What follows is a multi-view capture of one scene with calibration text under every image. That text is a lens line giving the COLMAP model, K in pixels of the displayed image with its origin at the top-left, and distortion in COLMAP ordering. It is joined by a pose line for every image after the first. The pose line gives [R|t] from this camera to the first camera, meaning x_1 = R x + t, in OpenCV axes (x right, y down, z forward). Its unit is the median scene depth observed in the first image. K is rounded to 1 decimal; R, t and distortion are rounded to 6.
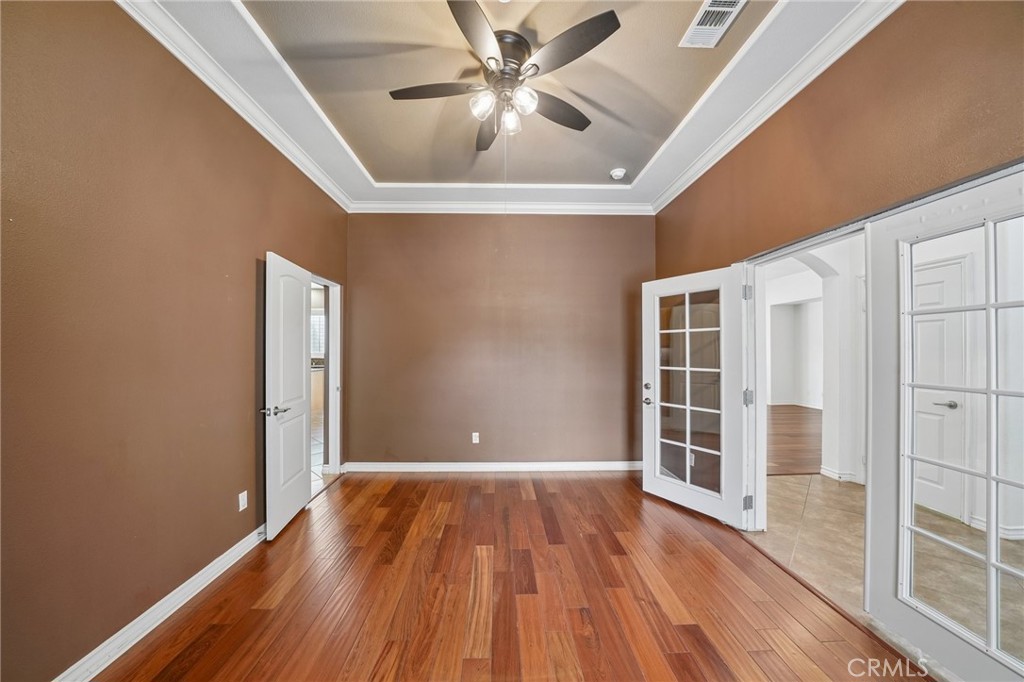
lens RADIAL K [[356.3, 0, 511.2], [0, 356.3, 346.4], [0, 0, 1]] dist [-0.007945, -0.000009]
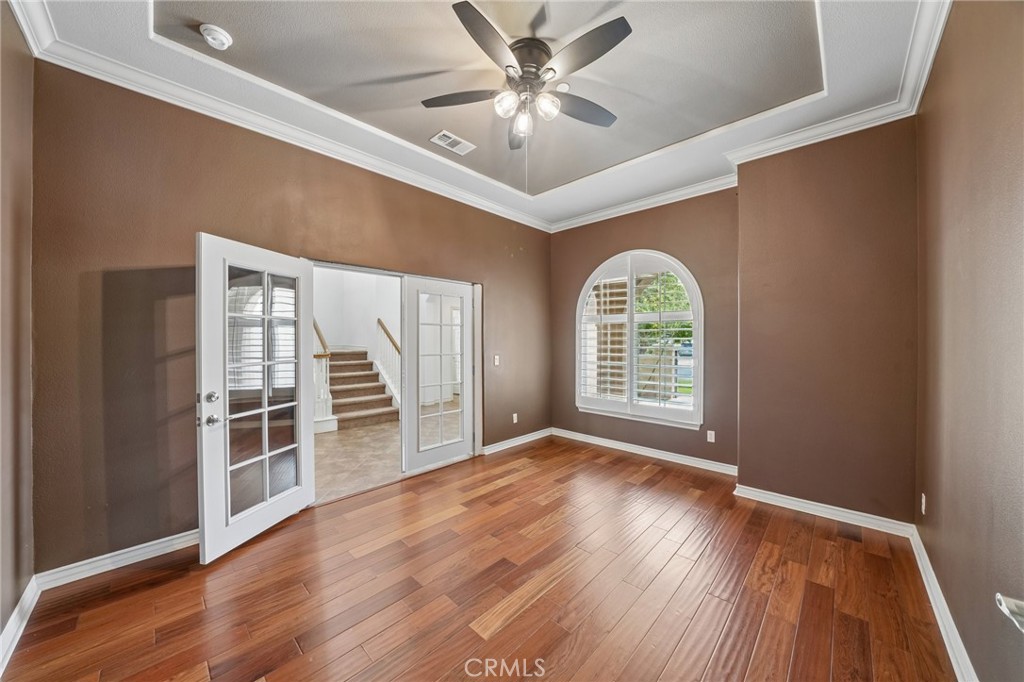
lens RADIAL K [[356.3, 0, 496.2], [0, 356.3, 345.9], [0, 0, 1]] dist [-0.007945, -0.000009]
pose [[-0.666825, -0.014055, 0.745081, -0.553984], [-0.005523, 0.999888, 0.013918, 0.009643], [-0.745193, 0.005166, -0.666828, 1.326508]]
